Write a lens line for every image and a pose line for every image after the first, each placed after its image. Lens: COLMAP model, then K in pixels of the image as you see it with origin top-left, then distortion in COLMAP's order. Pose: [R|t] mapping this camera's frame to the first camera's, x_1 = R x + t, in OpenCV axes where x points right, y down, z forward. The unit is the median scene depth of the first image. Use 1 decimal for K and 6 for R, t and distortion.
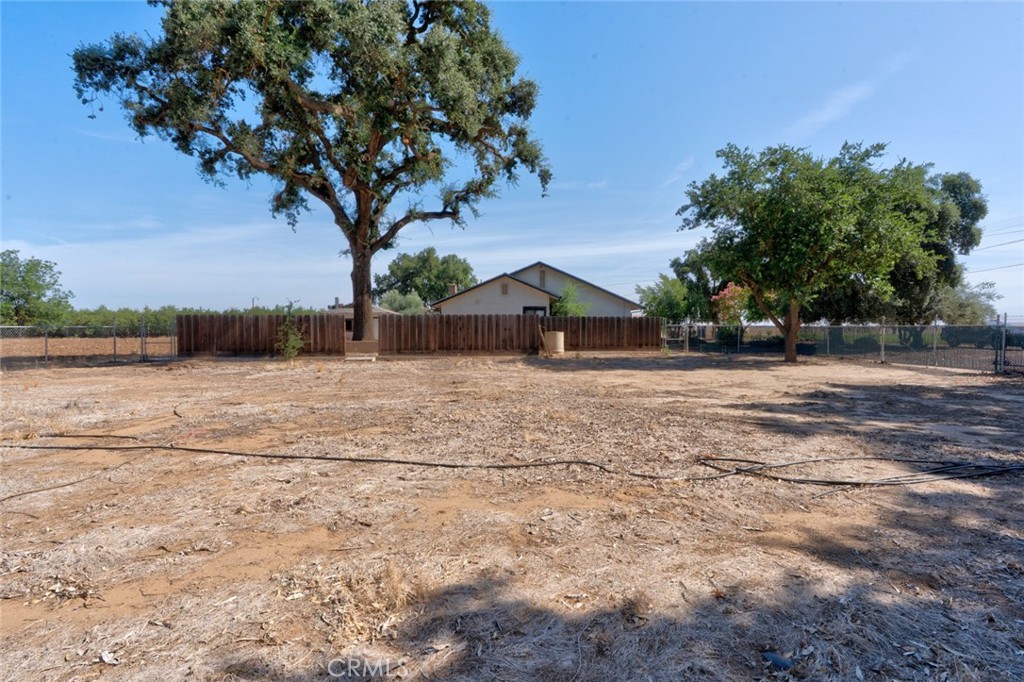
lens RADIAL K [[461.9, 0, 519.5], [0, 461.9, 336.7], [0, 0, 1]] dist [-0.012991, 0.001148]
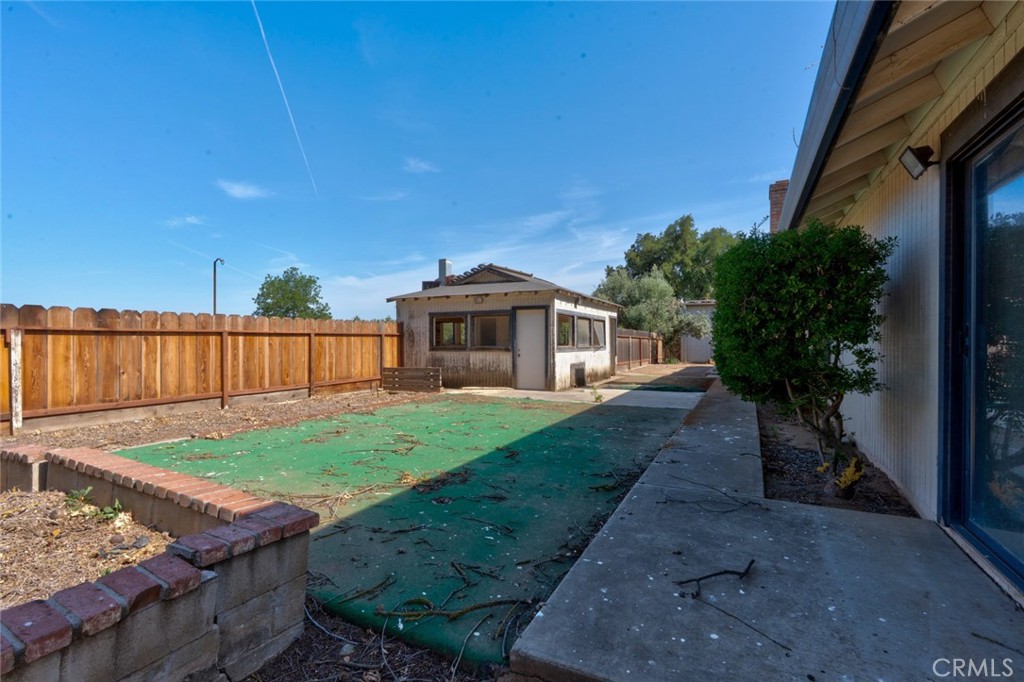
lens RADIAL K [[461.9, 0, 519.5], [0, 461.9, 336.7], [0, 0, 1]] dist [-0.012991, 0.001148]
pose [[0.864121, -0.001825, -0.503281, -0.064601], [-0.009064, 0.999775, -0.019188, -0.006309], [0.503203, 0.021142, 0.863910, 0.307535]]
